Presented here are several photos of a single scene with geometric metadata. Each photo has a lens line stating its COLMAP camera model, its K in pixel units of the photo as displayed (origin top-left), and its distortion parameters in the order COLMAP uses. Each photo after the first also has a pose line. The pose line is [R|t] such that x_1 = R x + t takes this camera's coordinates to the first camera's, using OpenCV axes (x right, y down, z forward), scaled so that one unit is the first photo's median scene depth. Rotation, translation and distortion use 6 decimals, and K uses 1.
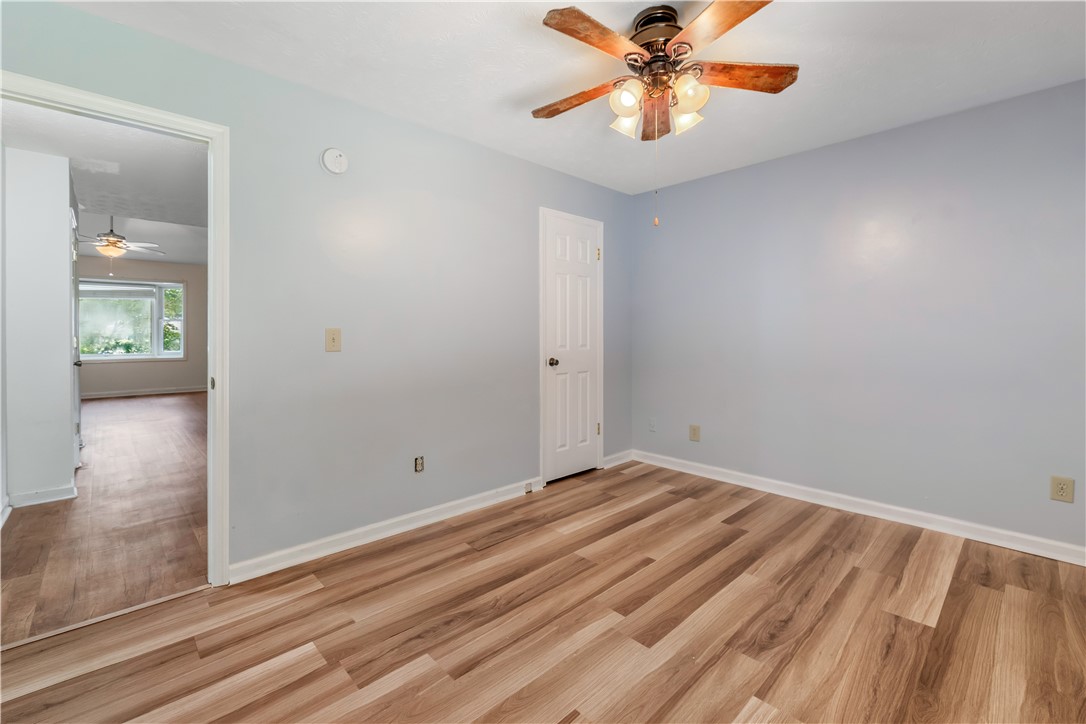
lens RADIAL K [[465.2, 0, 542.4], [0, 465.2, 333.6], [0, 0, 1]] dist [-0.008598, 0.001719]
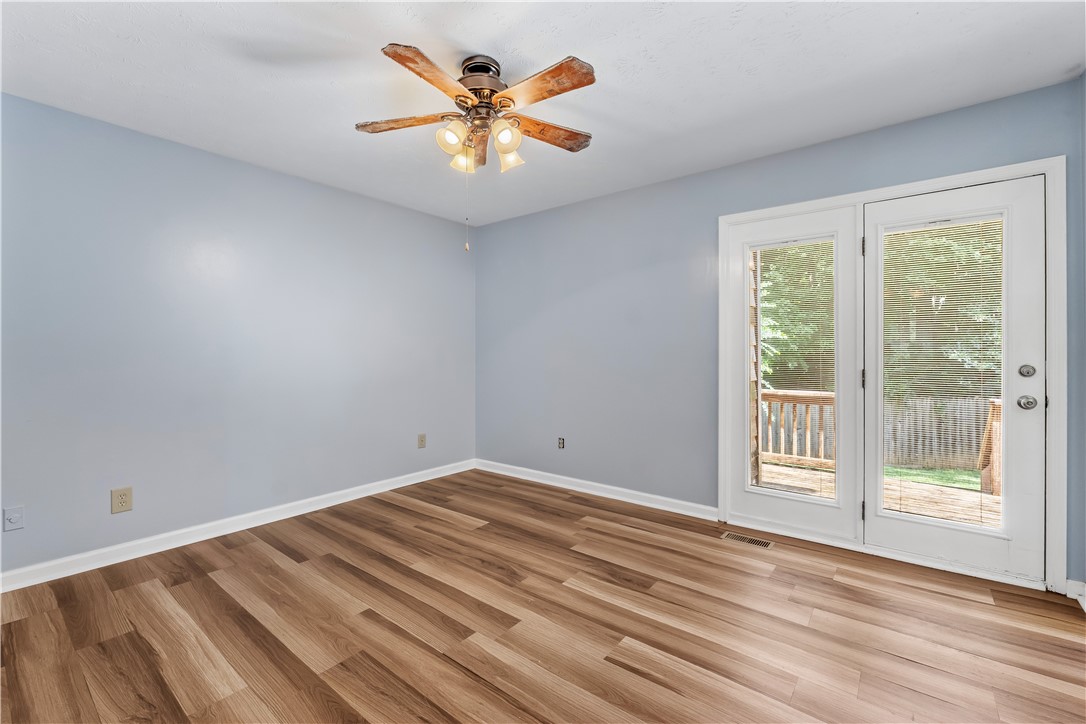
lens RADIAL K [[465.2, 0, 539.0], [0, 465.2, 353.2], [0, 0, 1]] dist [-0.008598, 0.001719]
pose [[-0.137041, -0.003550, 0.990559, -0.683426], [0.002631, 0.999989, 0.003948, 0.004295], [-0.990562, 0.003147, -0.137030, 0.824402]]
